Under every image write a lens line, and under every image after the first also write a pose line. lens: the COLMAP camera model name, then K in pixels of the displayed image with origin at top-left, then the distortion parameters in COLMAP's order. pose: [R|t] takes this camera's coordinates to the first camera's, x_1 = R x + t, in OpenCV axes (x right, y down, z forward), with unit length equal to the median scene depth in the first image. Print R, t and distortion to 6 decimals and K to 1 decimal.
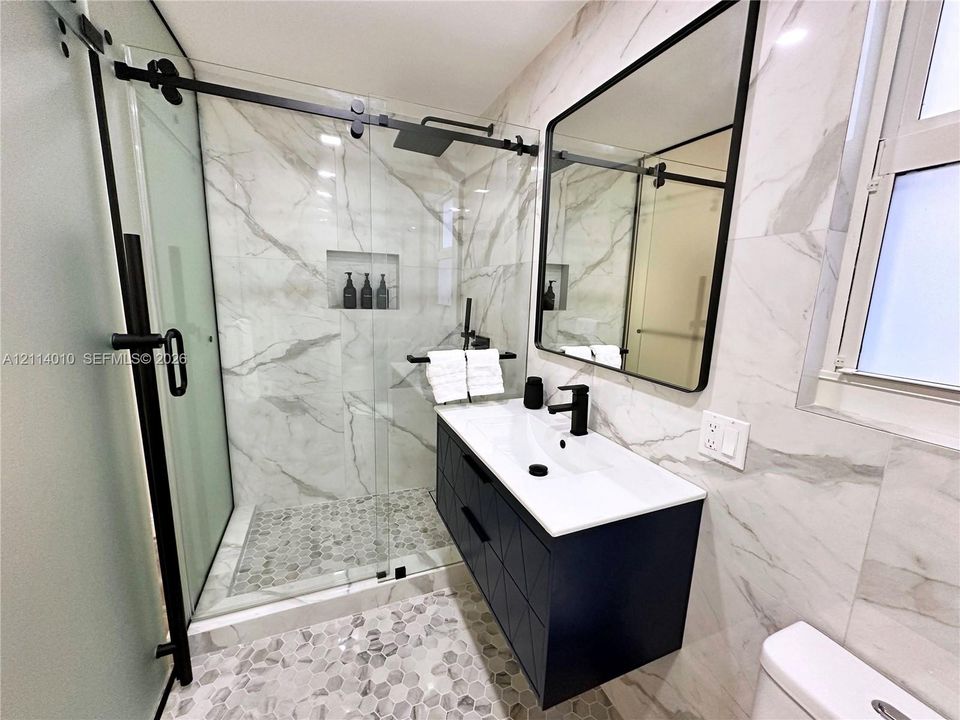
lens RADIAL K [[384.7, 0, 480.0], [0, 384.7, 360.0], [0, 0, 1]] dist [-0.000215, 0.000005]
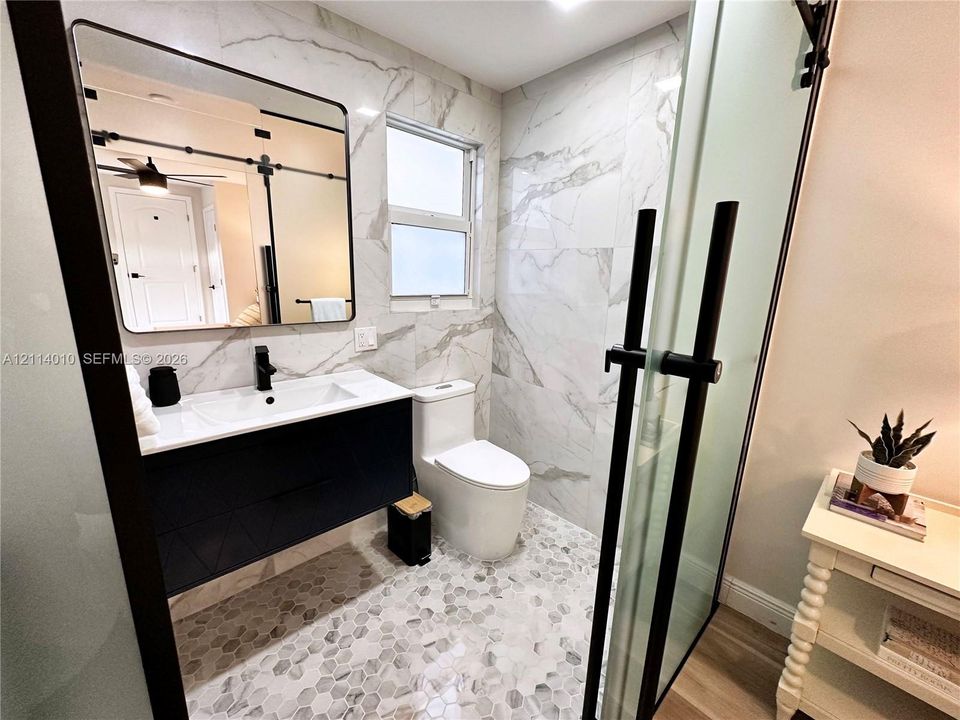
lens RADIAL K [[384.7, 0, 480.0], [0, 384.7, 360.0], [0, 0, 1]] dist [-0.000215, 0.000005]
pose [[-0.345122, -0.245271, 0.905943, -1.015491], [0.126043, 0.944395, 0.303697, -0.161763], [-0.930056, 0.219000, -0.295017, 0.757112]]
